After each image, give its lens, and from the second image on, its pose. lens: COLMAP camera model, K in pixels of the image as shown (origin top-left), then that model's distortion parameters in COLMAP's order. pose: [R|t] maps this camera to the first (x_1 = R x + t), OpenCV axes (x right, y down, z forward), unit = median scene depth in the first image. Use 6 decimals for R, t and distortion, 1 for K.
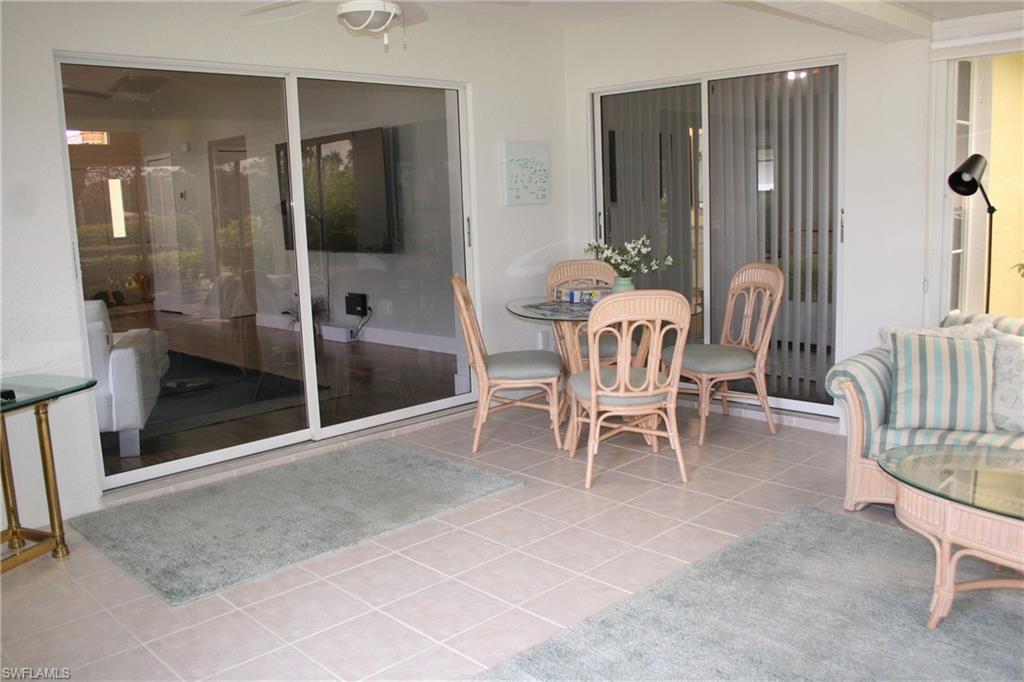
lens RADIAL K [[860.5, 0, 513.2], [0, 860.5, 340.3], [0, 0, 1]] dist [-0.151483, 0.121080]
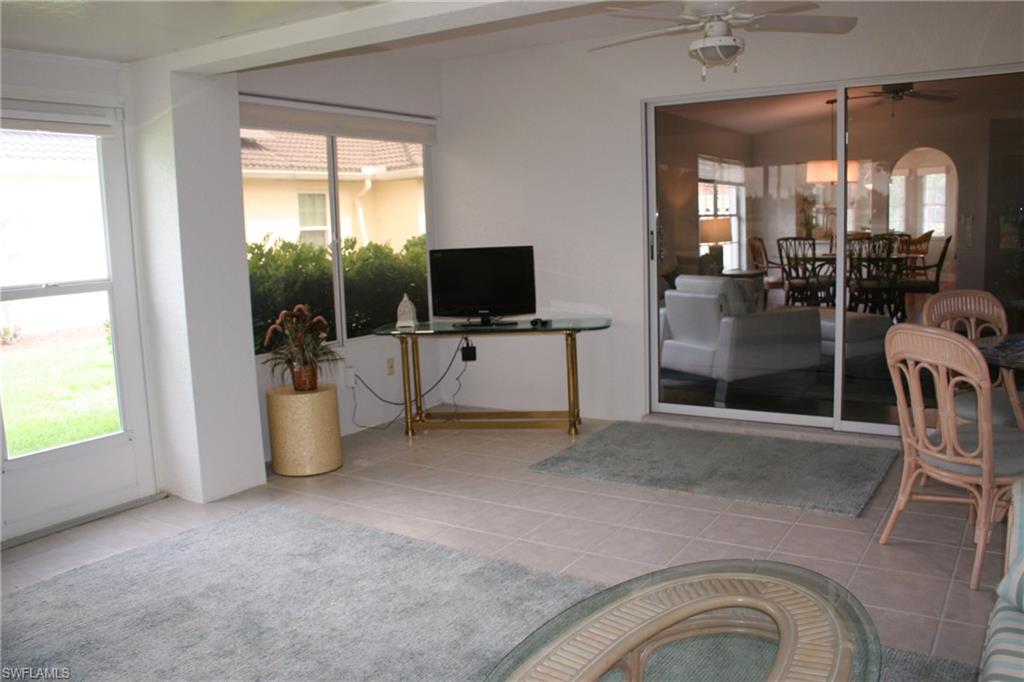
lens RADIAL K [[860.5, 0, 513.1], [0, 860.5, 340.8], [0, 0, 1]] dist [-0.151483, 0.121080]
pose [[0.233992, 0.167270, -0.957741, 0.821965], [-0.139318, 0.980691, 0.137241, -0.098863], [0.962205, 0.101318, 0.252777, 0.430152]]
